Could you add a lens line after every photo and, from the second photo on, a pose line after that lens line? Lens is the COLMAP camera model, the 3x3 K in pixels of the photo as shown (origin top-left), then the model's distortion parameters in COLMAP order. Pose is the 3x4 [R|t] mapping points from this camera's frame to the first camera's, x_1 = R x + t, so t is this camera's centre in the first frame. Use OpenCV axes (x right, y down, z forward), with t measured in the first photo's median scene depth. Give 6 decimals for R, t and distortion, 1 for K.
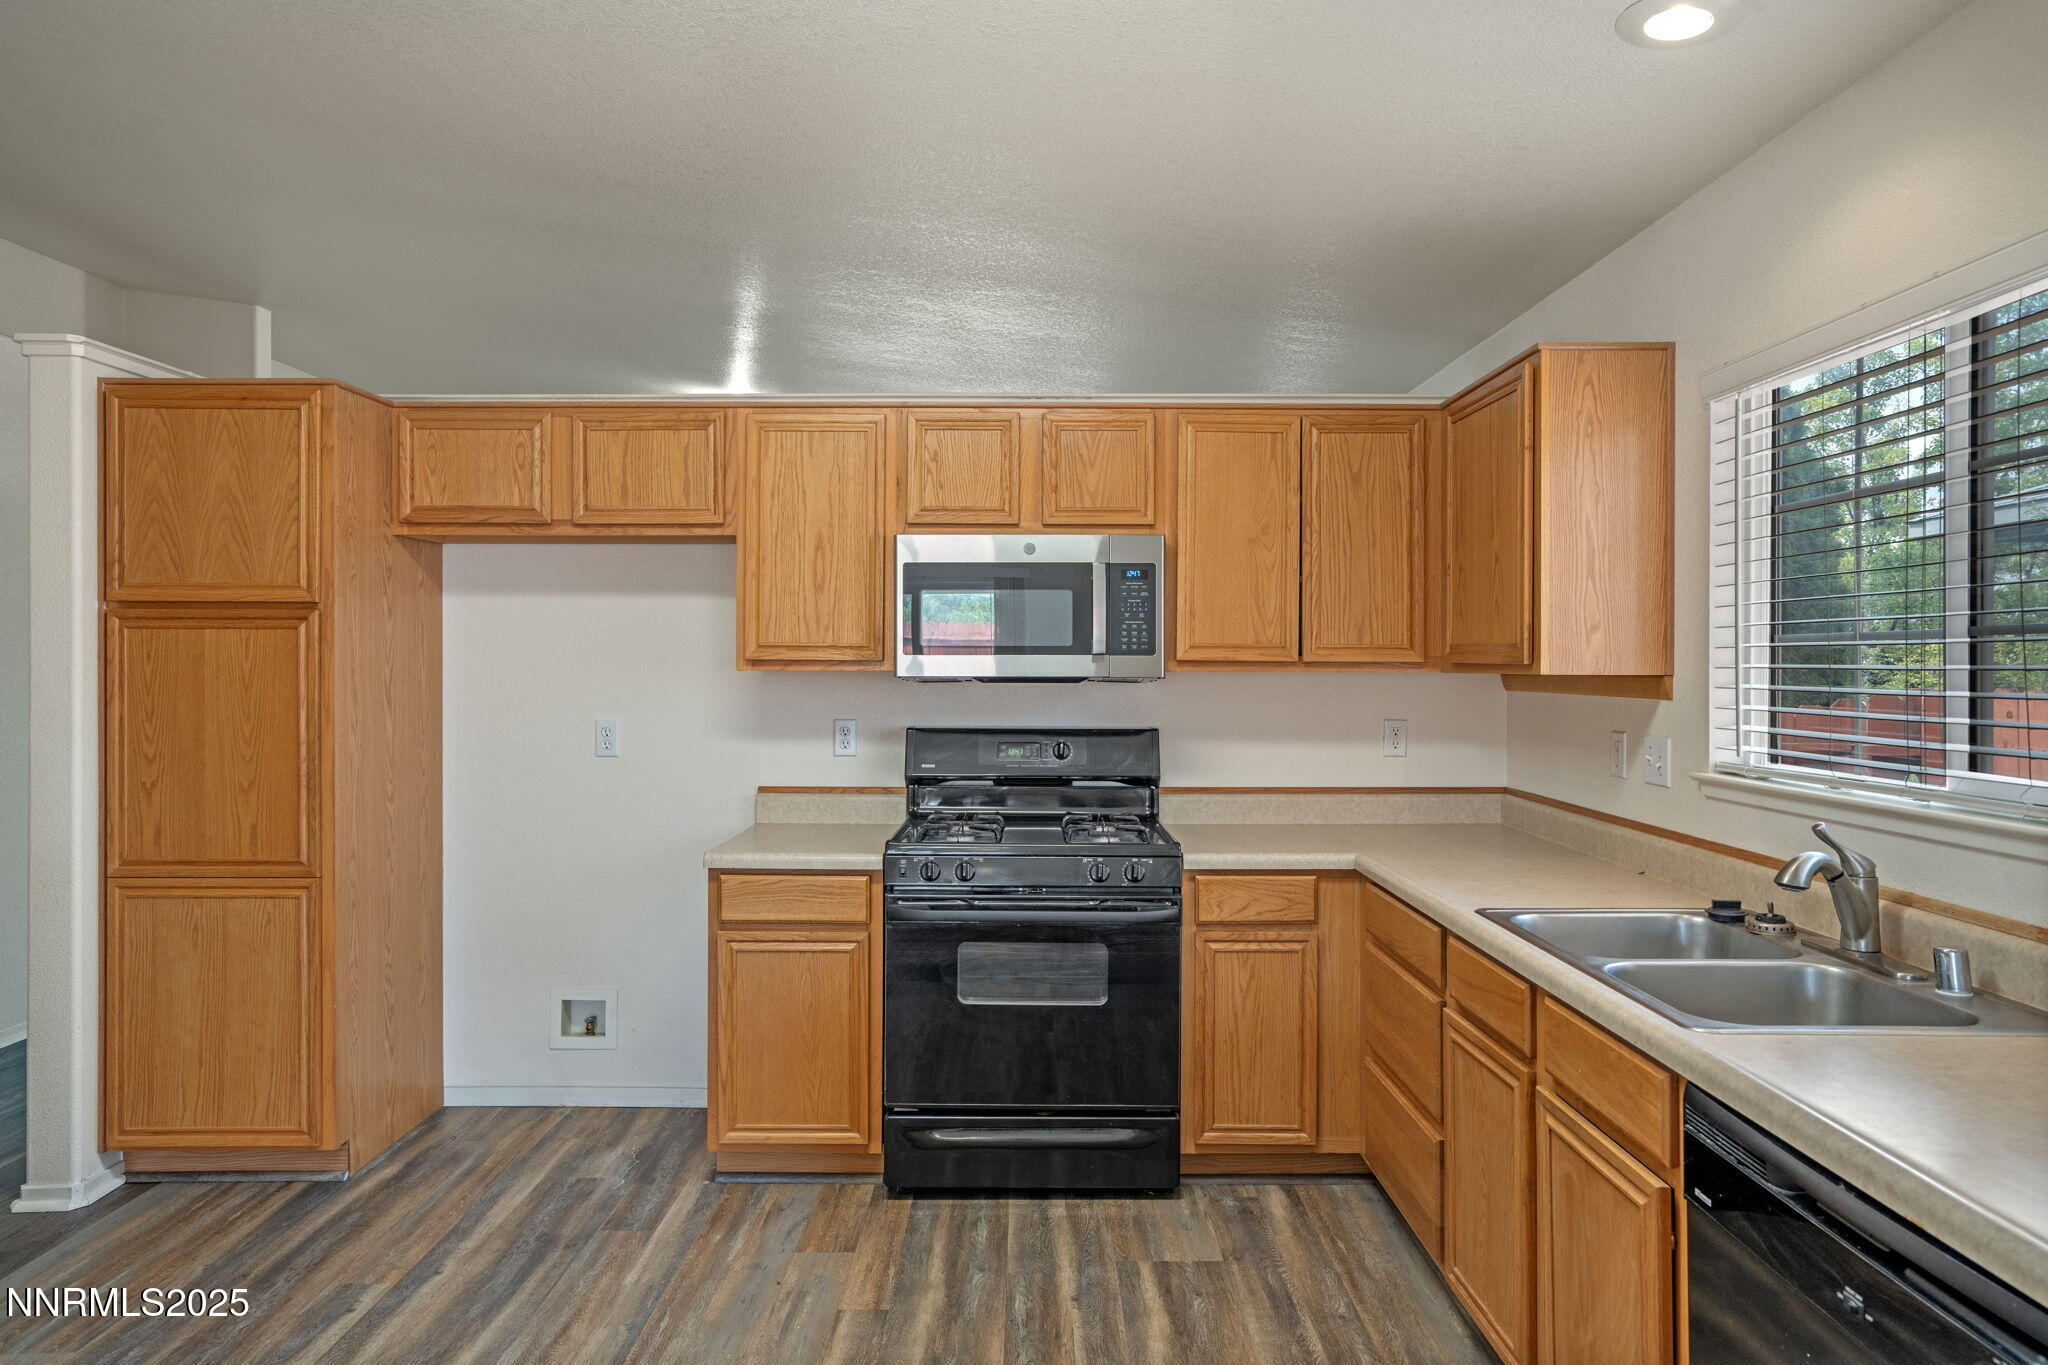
lens RADIAL K [[1235.3, 0, 1025.6], [0, 1235.3, 657.8], [0, 0, 1]] dist [-0.033392, 0.037363]
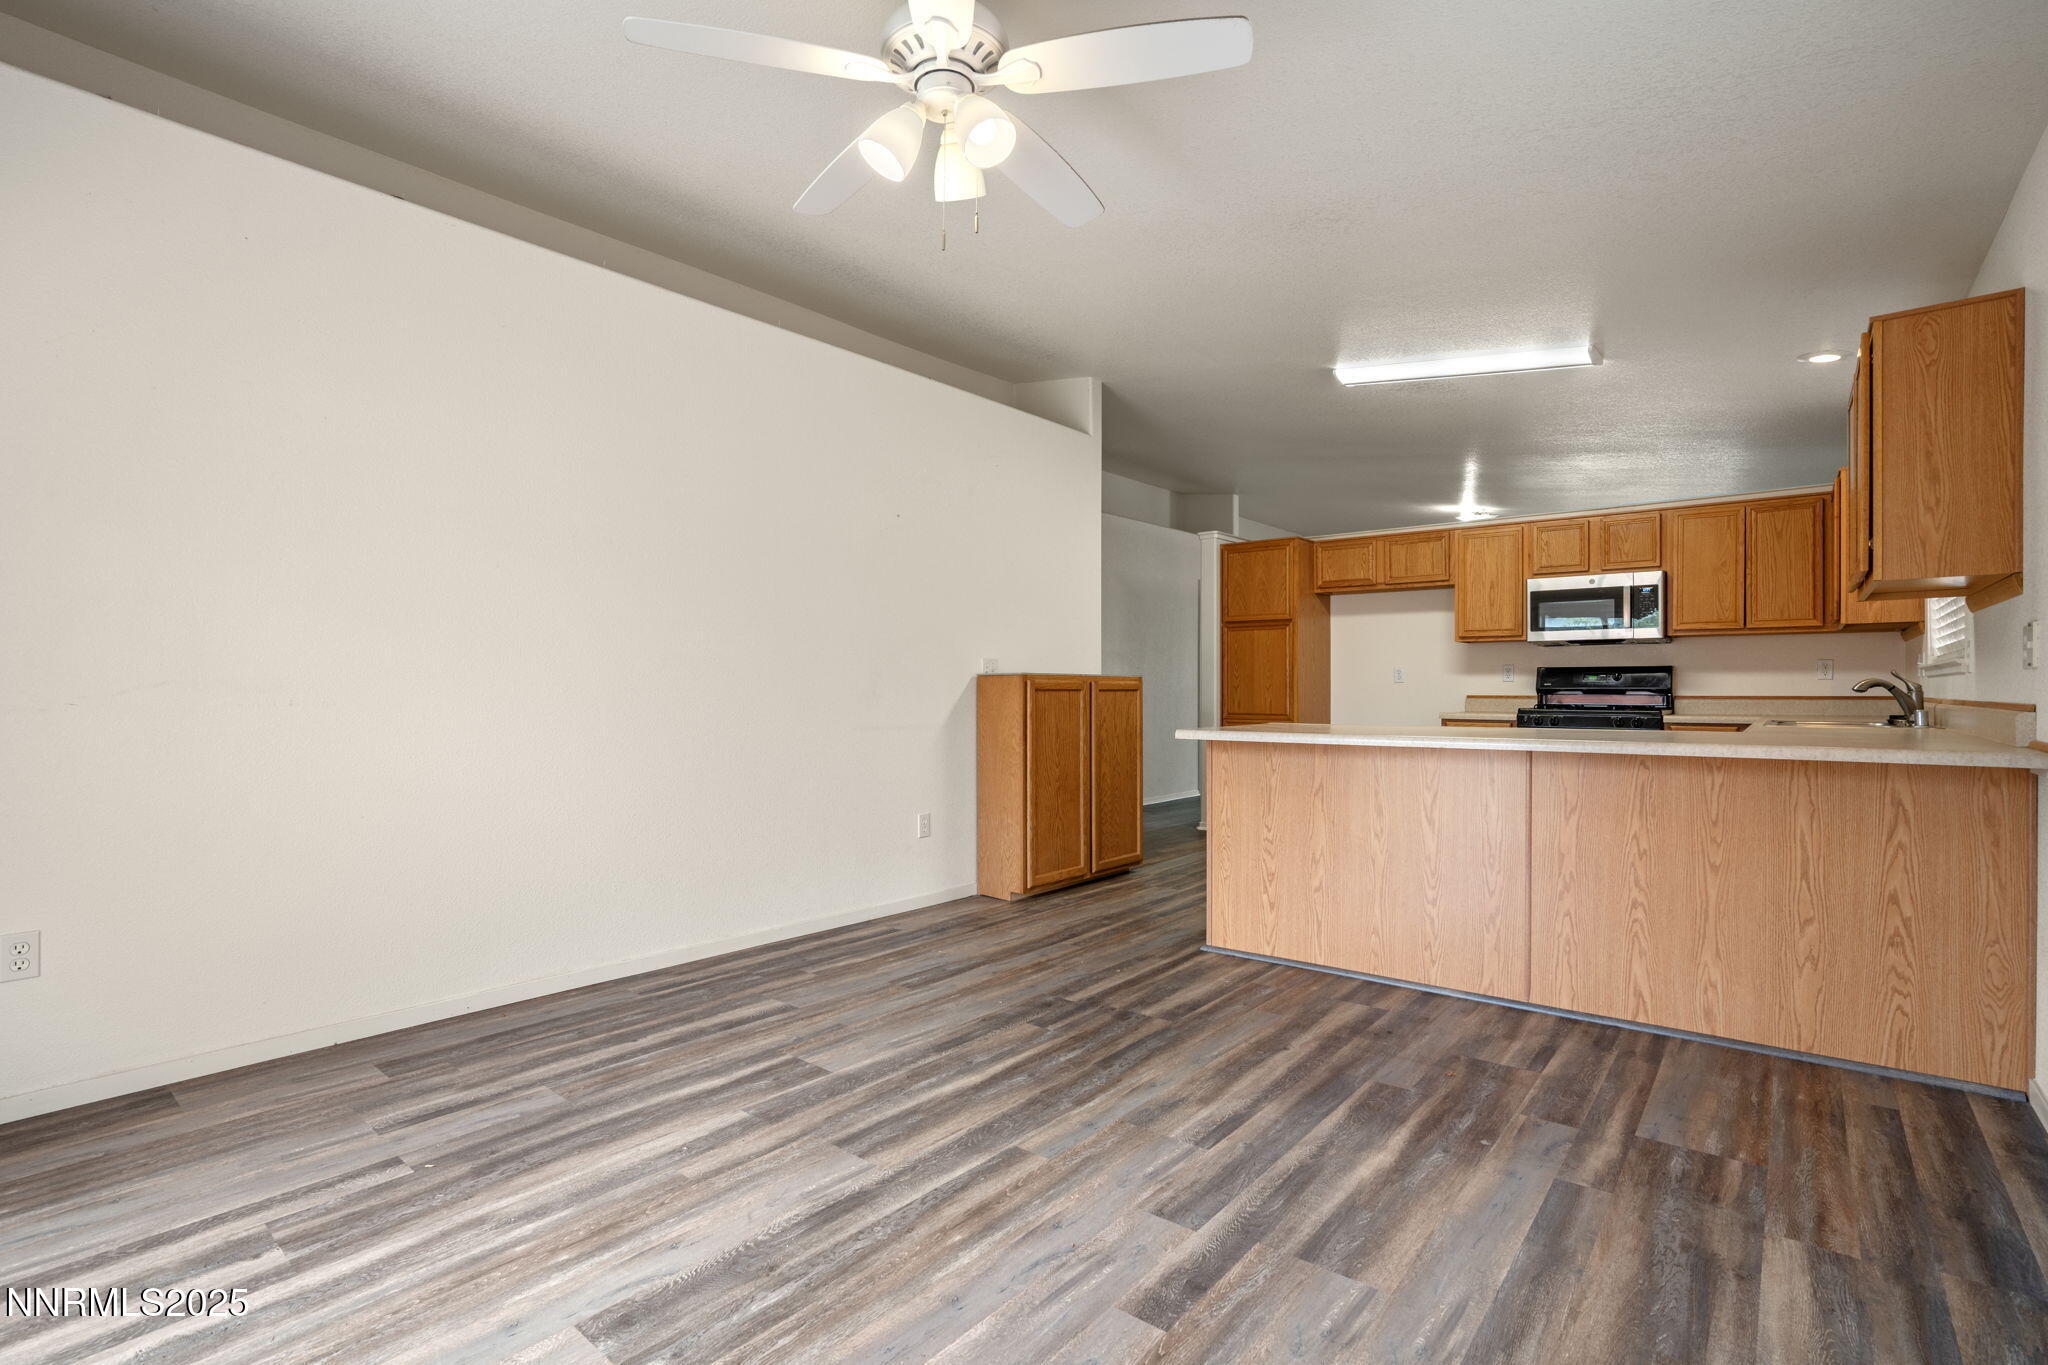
lens RADIAL K [[959.3, 0, 1024.0], [0, 959.3, 682.5], [0, 0, 1]] dist [-0.059793, 0.020971]
pose [[0.770816, -0.006655, -0.637023, 0.307058], [0.003128, 0.999973, -0.006661, 0.106153], [0.637050, 0.003142, 0.770816, -0.996912]]
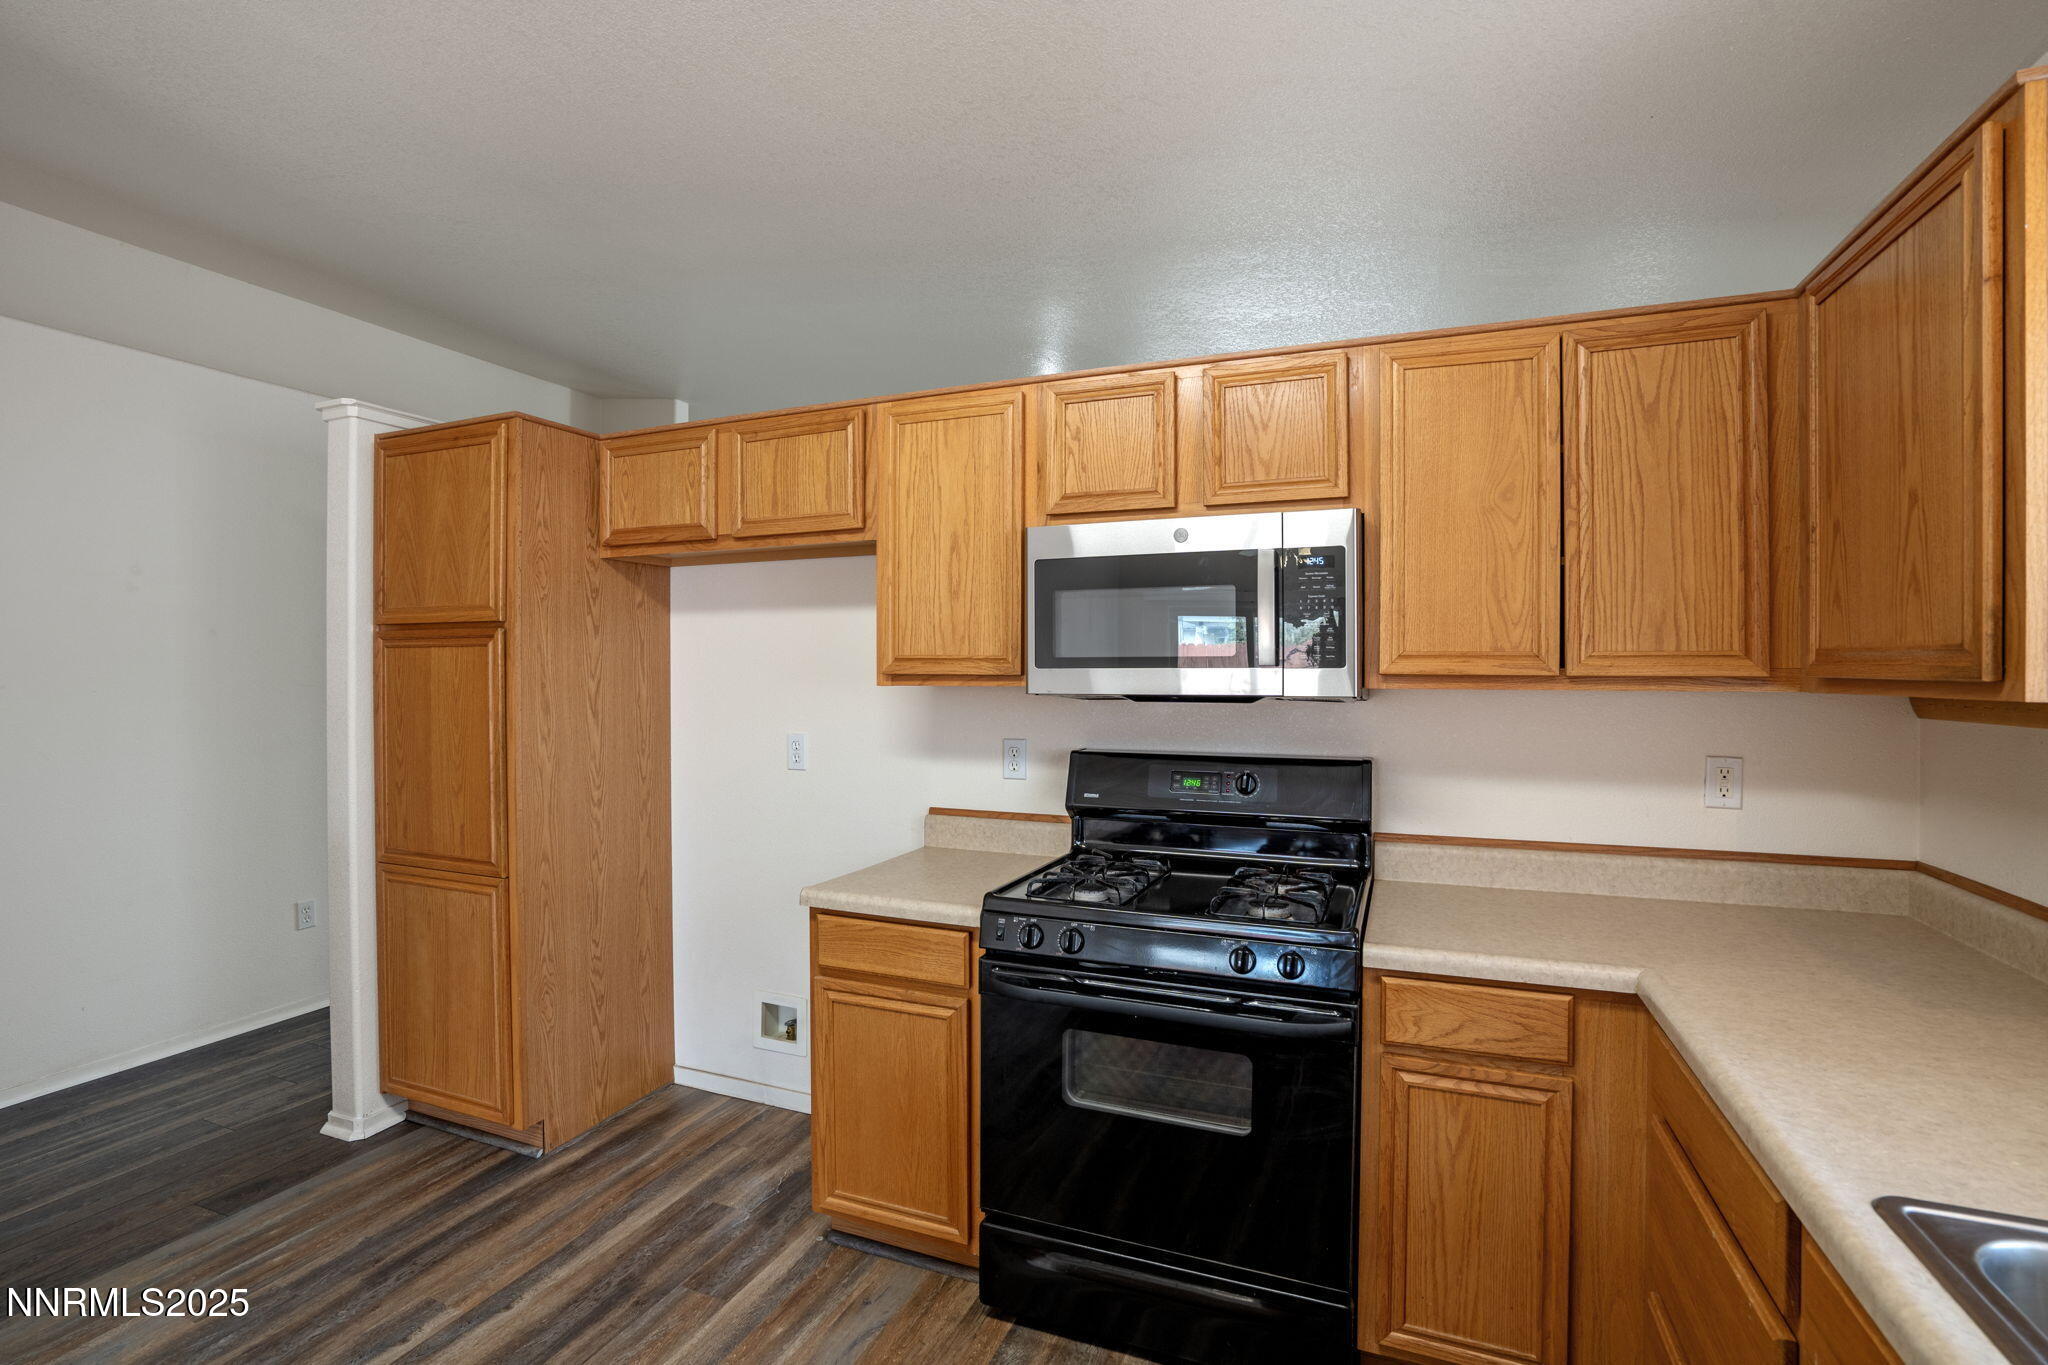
lens RADIAL K [[944.4, 0, 1024.0], [0, 944.4, 672.4], [0, 0, 1]] dist [-0.062759, 0.026602]
pose [[0.926281, -0.001943, -0.376829, 0.147205], [0.002699, 0.999995, 0.001479, -0.000527], [0.376825, -0.002387, 0.926282, 0.417695]]
